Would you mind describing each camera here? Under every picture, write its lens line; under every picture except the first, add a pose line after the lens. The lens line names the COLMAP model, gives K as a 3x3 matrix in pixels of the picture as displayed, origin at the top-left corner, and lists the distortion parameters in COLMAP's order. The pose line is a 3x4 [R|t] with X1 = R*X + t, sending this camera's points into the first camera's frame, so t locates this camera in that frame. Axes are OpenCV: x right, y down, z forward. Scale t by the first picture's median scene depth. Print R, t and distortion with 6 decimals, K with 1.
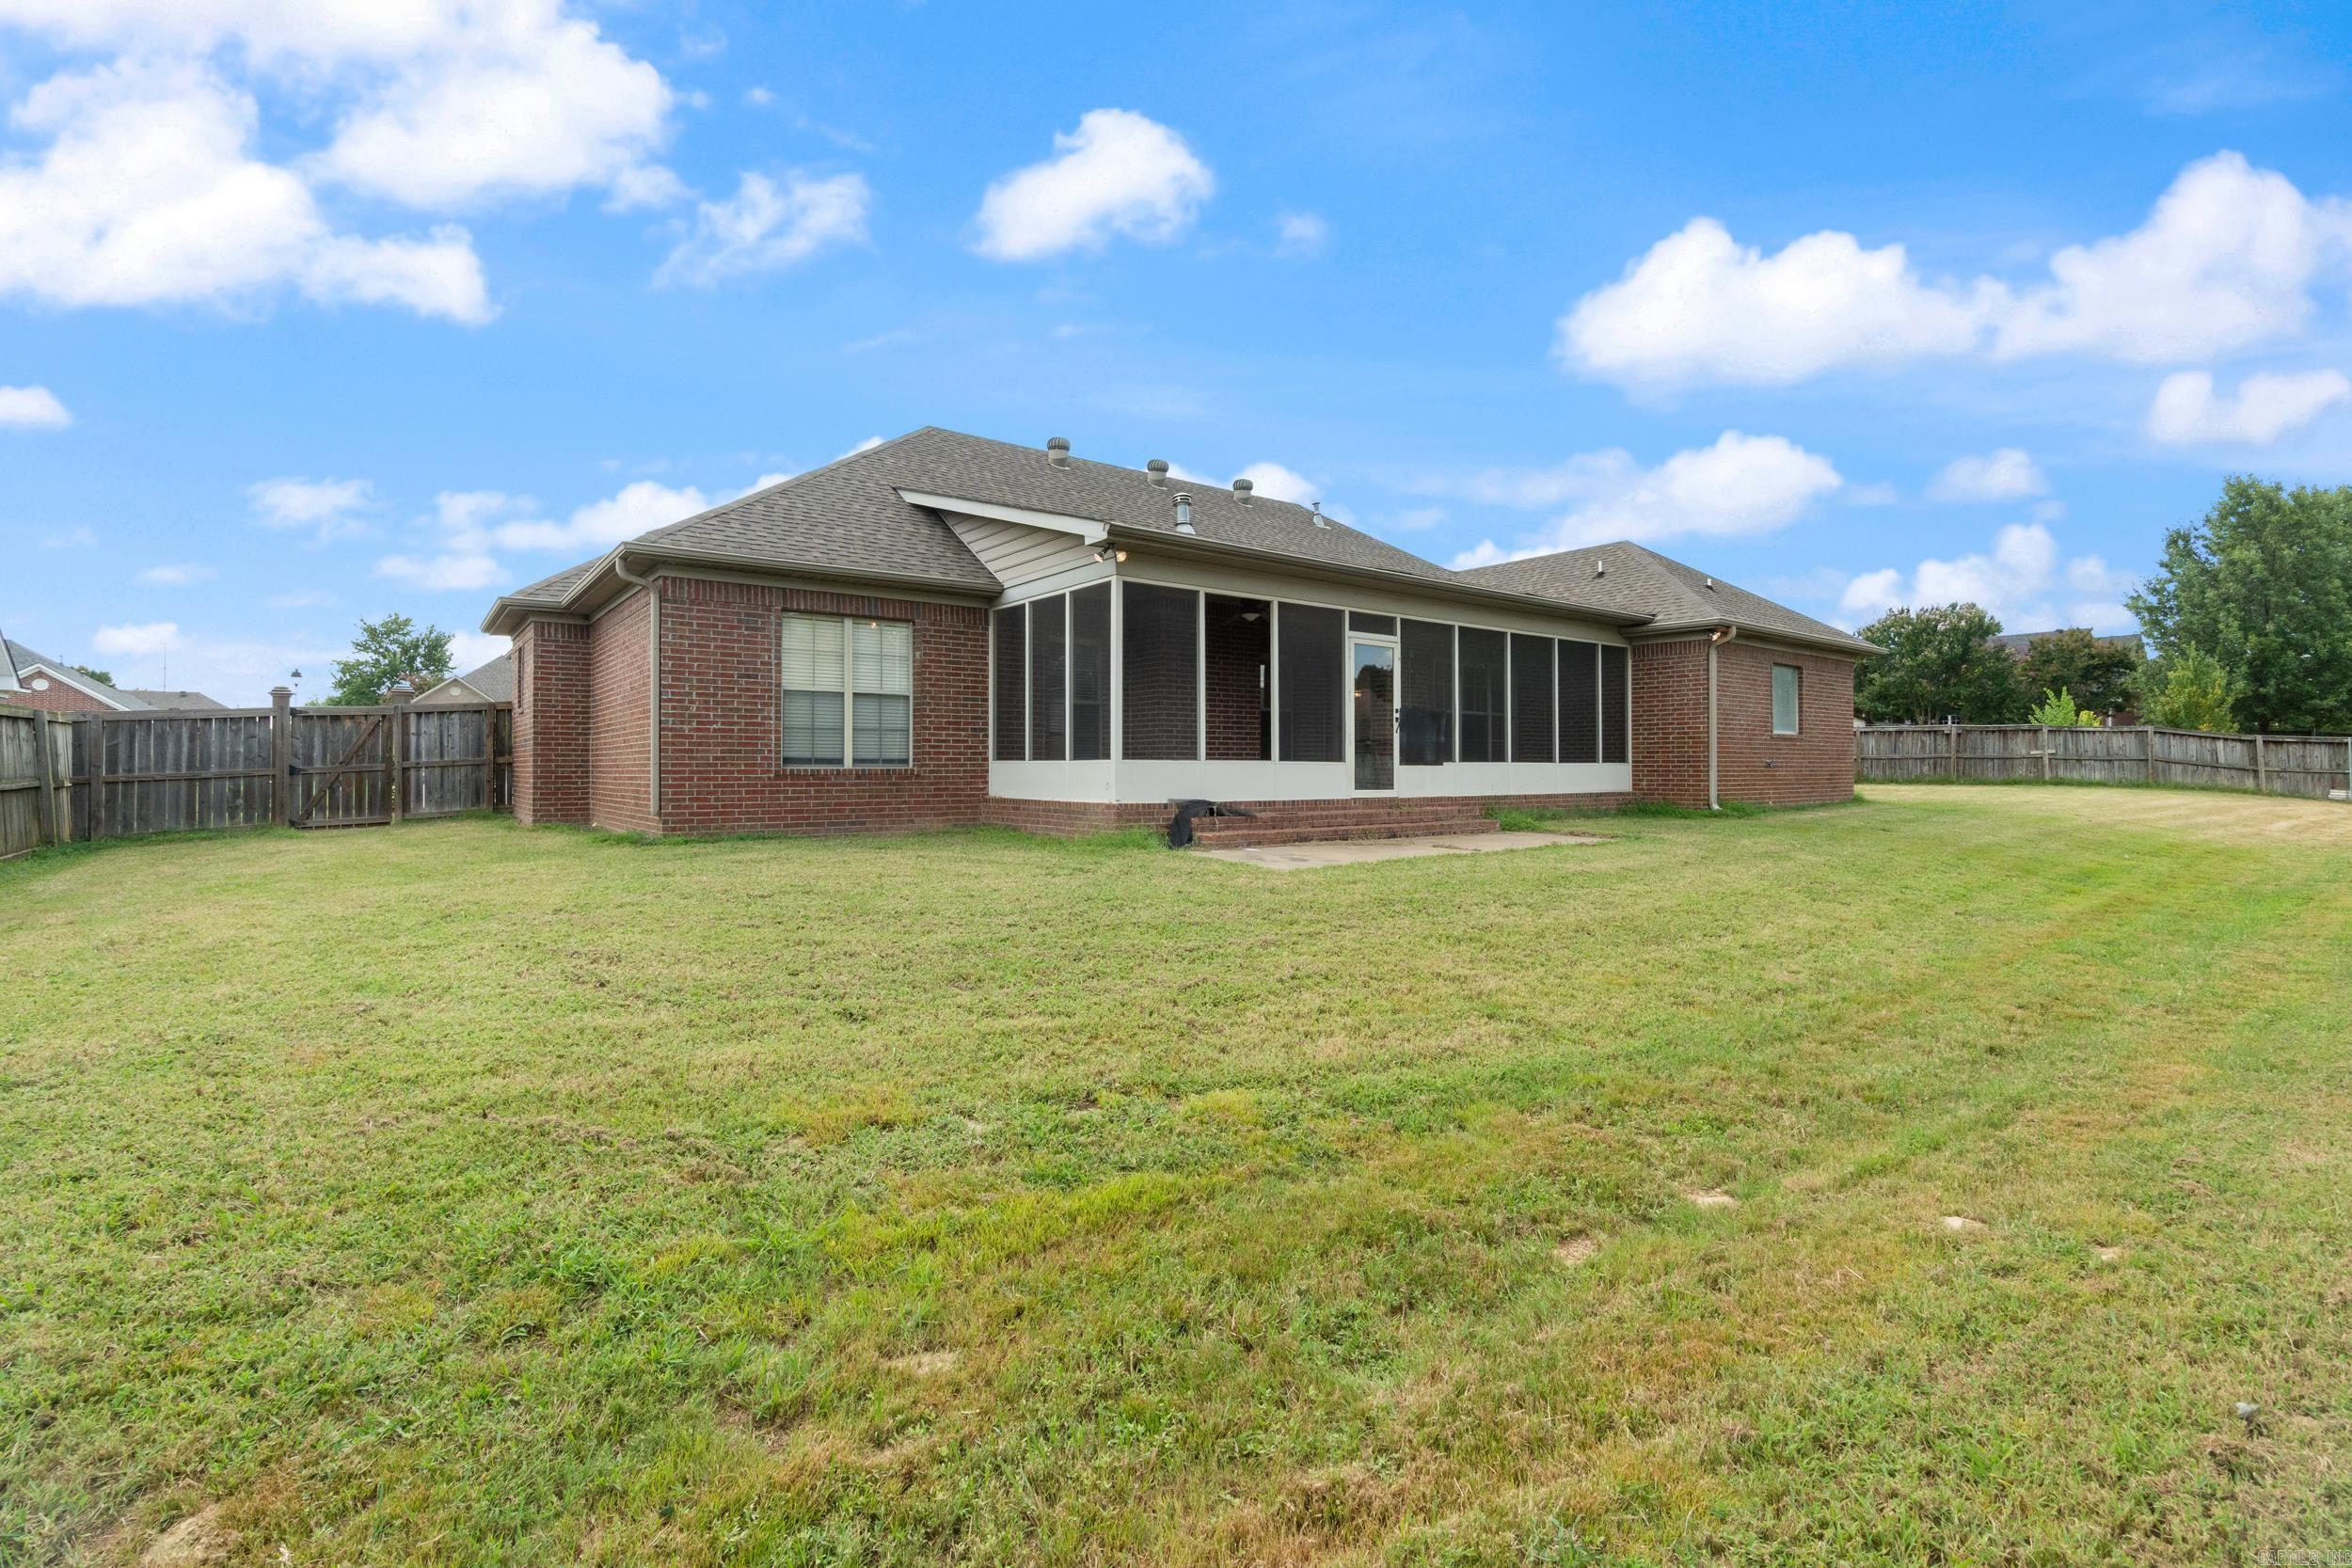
lens RADIAL K [[1007.2, 0, 1167.3], [0, 1007.2, 774.4], [0, 0, 1]] dist [-0.000040, -0.000003]
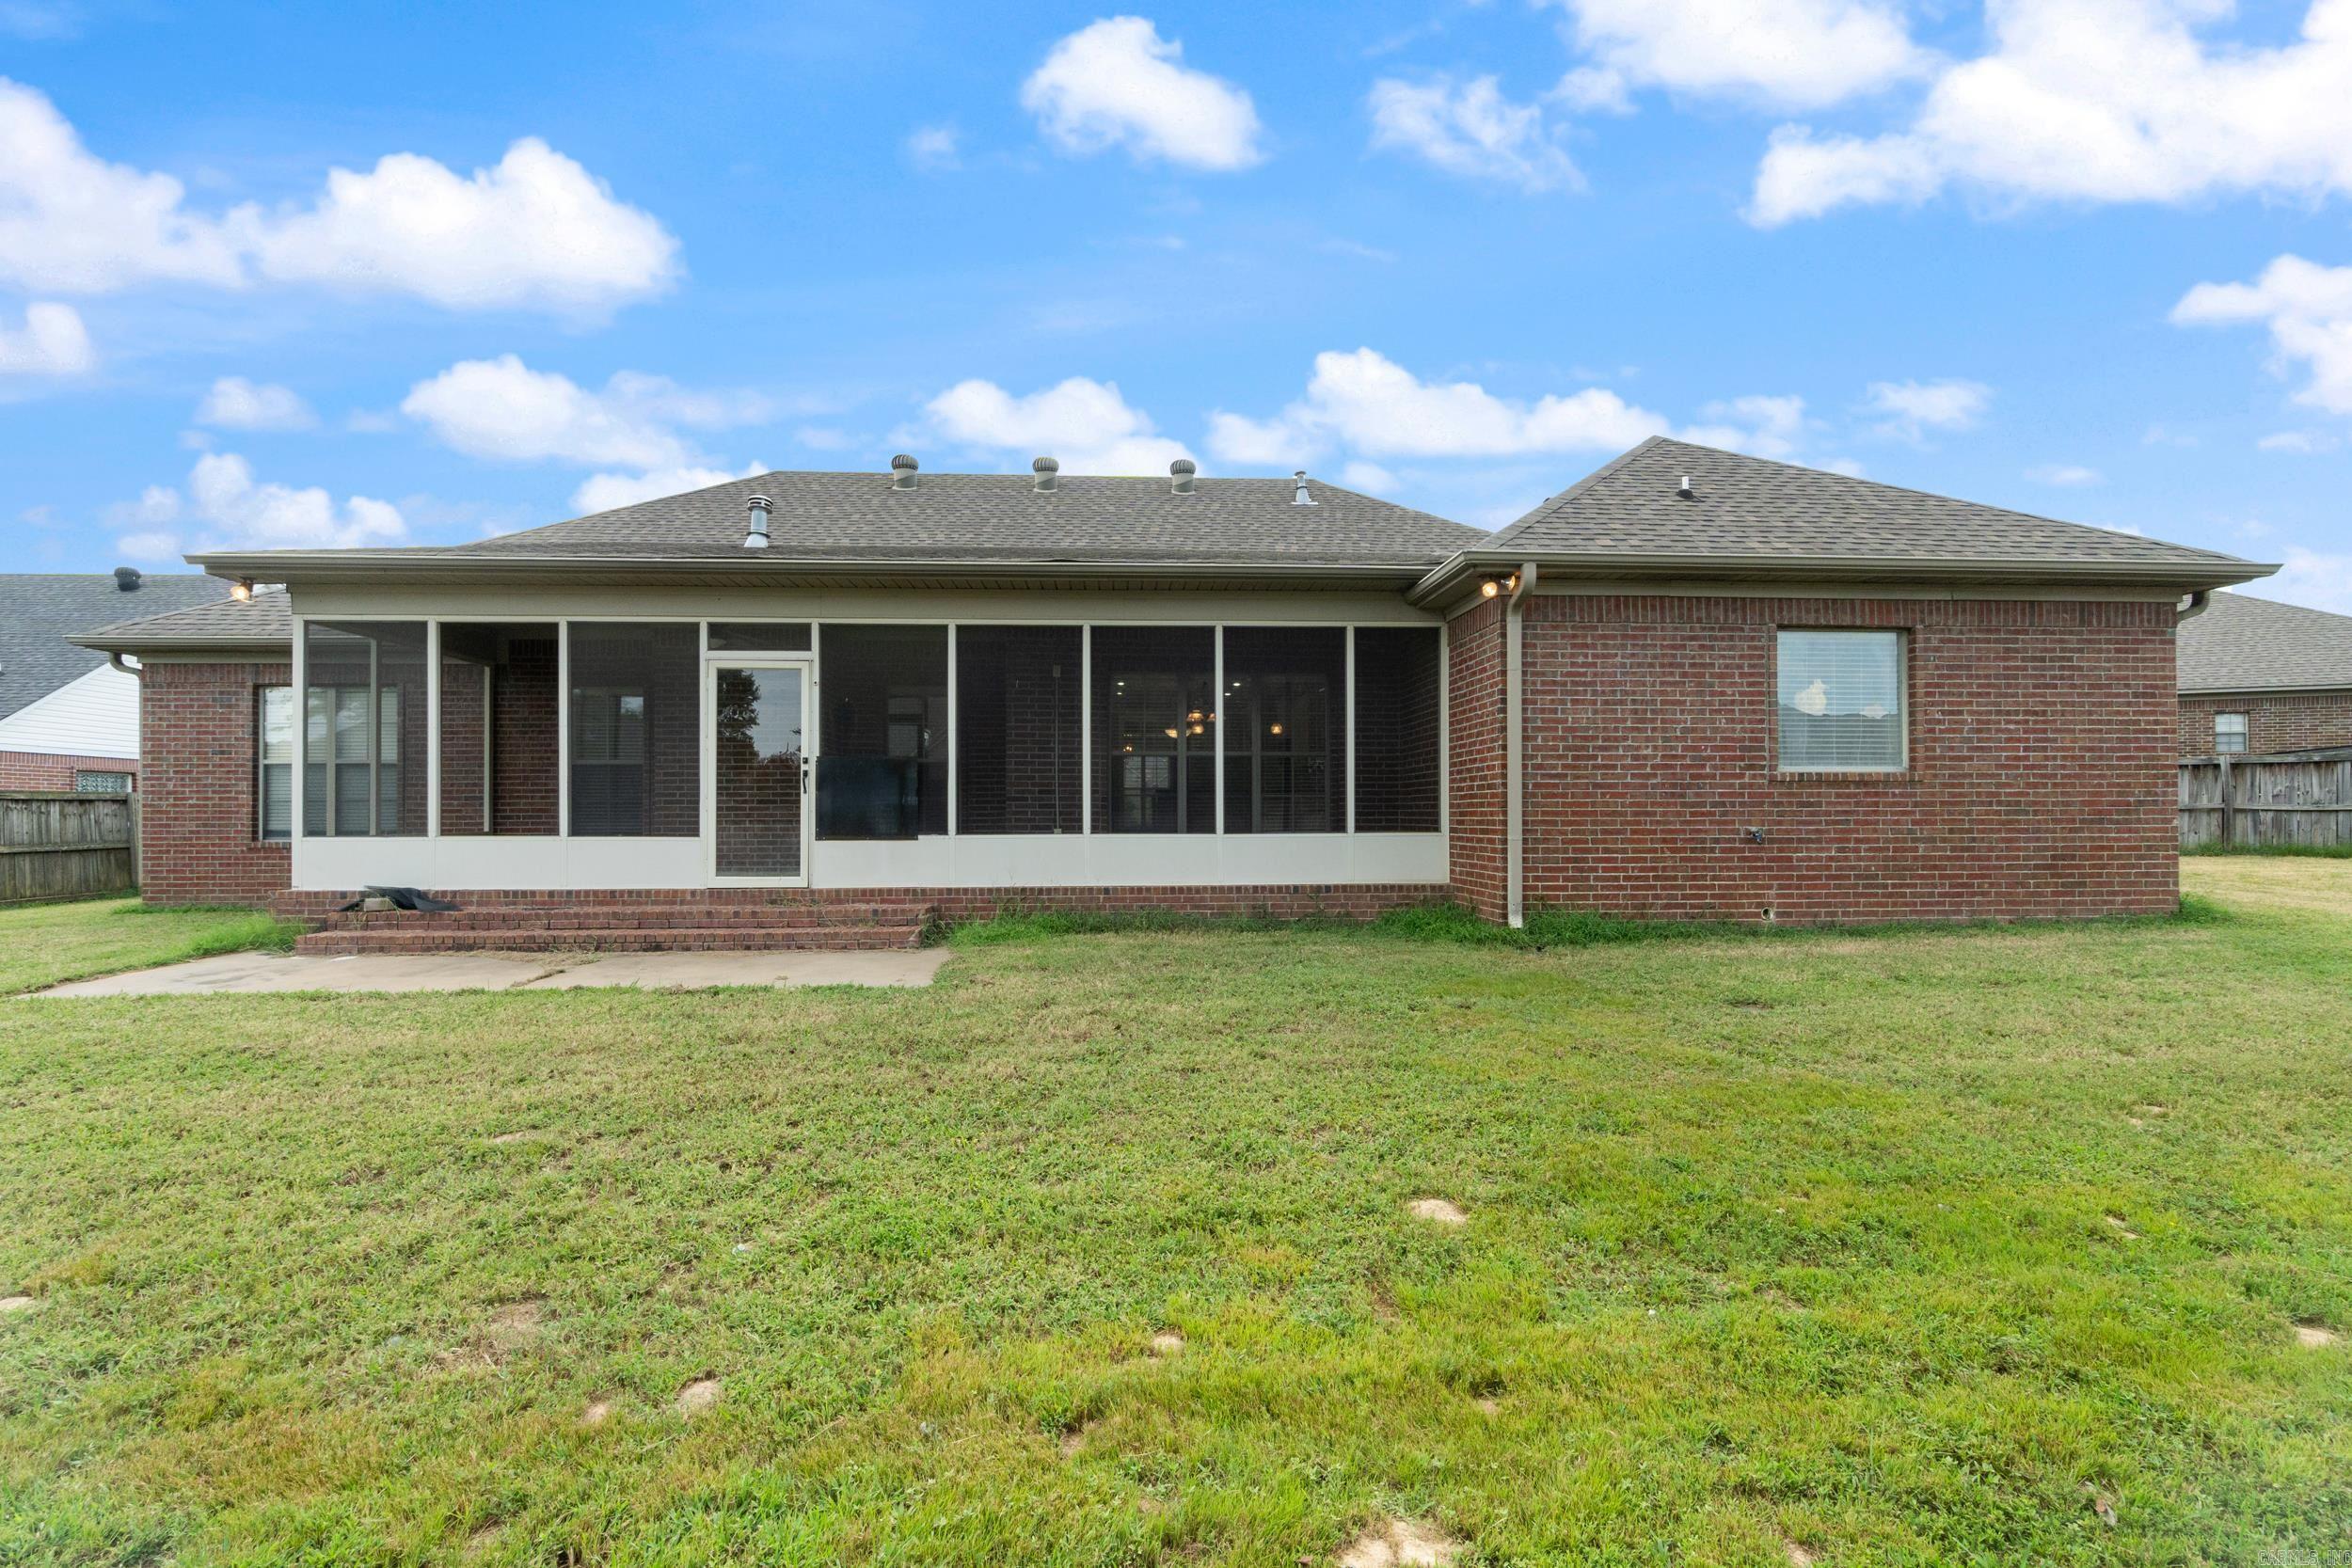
lens RADIAL K [[1077.9, 0, 1175.9], [0, 1077.9, 851.9], [0, 0, 1]] dist [0.001488, 0.000112]
pose [[0.832284, -0.000512, -0.554349, 0.826913], [0.000197, 1.000000, -0.000628, -0.001064], [0.554349, 0.000413, 0.832284, 0.524533]]
